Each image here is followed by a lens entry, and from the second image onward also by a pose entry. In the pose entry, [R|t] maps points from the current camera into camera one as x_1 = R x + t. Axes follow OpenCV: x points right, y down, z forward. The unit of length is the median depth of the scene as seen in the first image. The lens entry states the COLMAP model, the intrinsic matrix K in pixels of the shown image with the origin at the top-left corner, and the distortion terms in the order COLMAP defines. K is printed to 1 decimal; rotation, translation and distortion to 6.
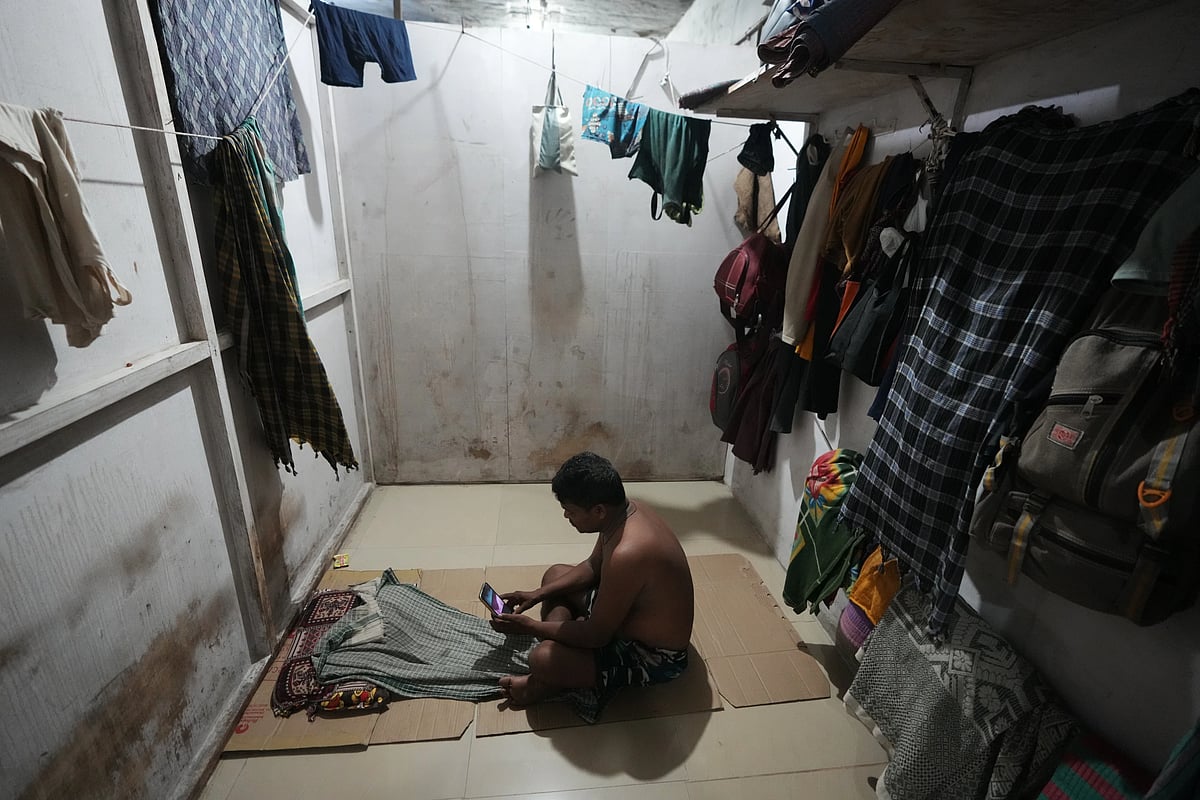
lens RADIAL K [[523.3, 0, 591.2], [0, 523.3, 401.6], [0, 0, 1]] dist [-0.011696, 0.003246]
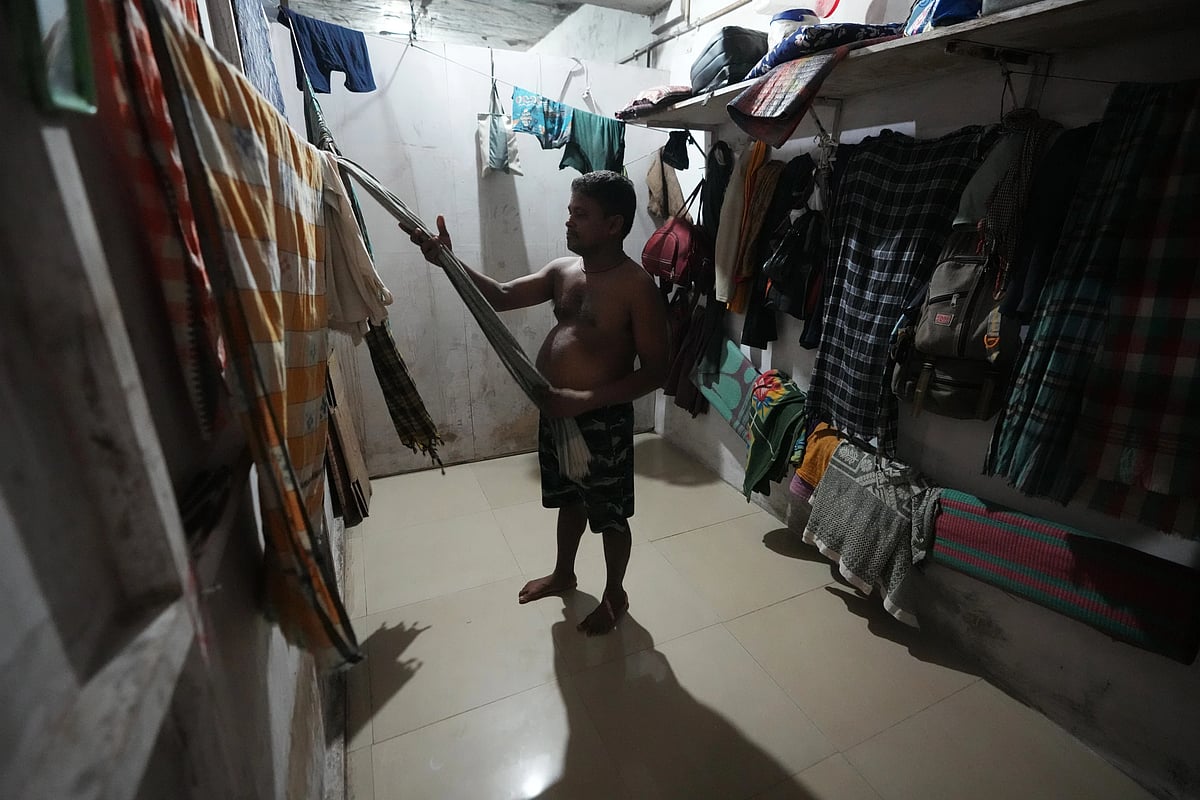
lens RADIAL K [[523.3, 0, 586.9], [0, 523.3, 403.2], [0, 0, 1]] dist [-0.011696, 0.003246]
pose [[0.951147, -0.135871, 0.277233, -0.355325], [0.134002, 0.990646, 0.025769, 0.064532], [-0.278141, 0.012639, 0.960457, -0.166165]]
